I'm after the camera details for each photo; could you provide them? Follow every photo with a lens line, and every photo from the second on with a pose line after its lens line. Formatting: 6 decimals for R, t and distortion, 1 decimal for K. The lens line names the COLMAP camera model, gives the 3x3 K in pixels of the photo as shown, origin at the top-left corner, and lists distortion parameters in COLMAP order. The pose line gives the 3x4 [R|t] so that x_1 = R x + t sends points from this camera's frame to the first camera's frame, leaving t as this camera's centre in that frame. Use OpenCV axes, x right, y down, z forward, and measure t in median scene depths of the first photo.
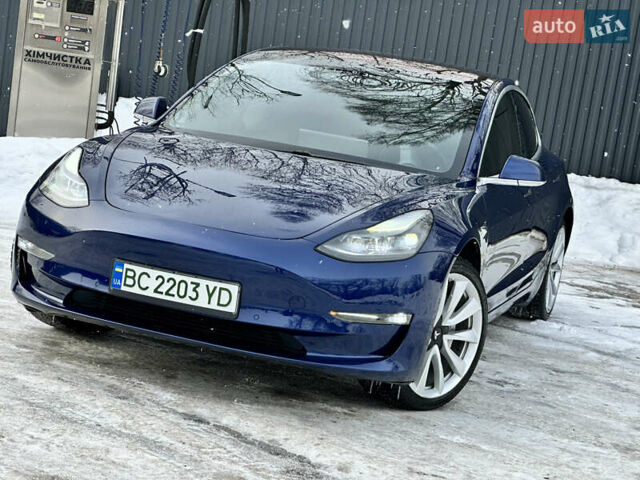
lens RADIAL K [[1498.8, 0, 322.0], [0, 1498.8, 240.3], [0, 0, 1]] dist [-0.082386, 3.098581]
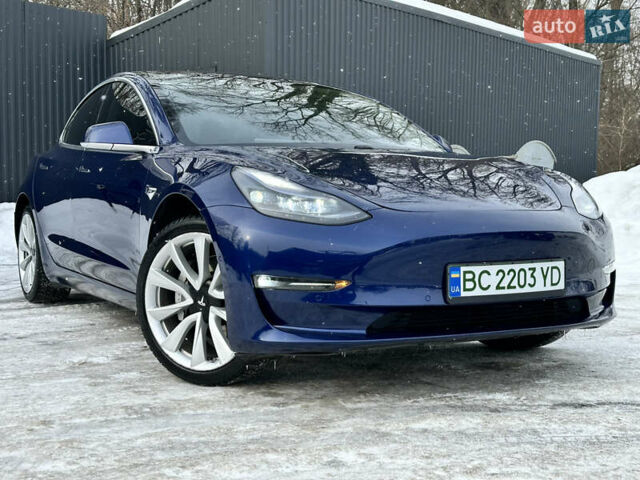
lens RADIAL K [[919.8, 0, 318.5], [0, 919.8, 251.3], [0, 0, 1]] dist [0.121002, -0.176590]
pose [[0.673786, -0.197249, 0.712114, -0.546279], [0.190978, 0.977455, 0.090047, -0.056001], [-0.713821, 0.075326, 0.696266, 0.637335]]
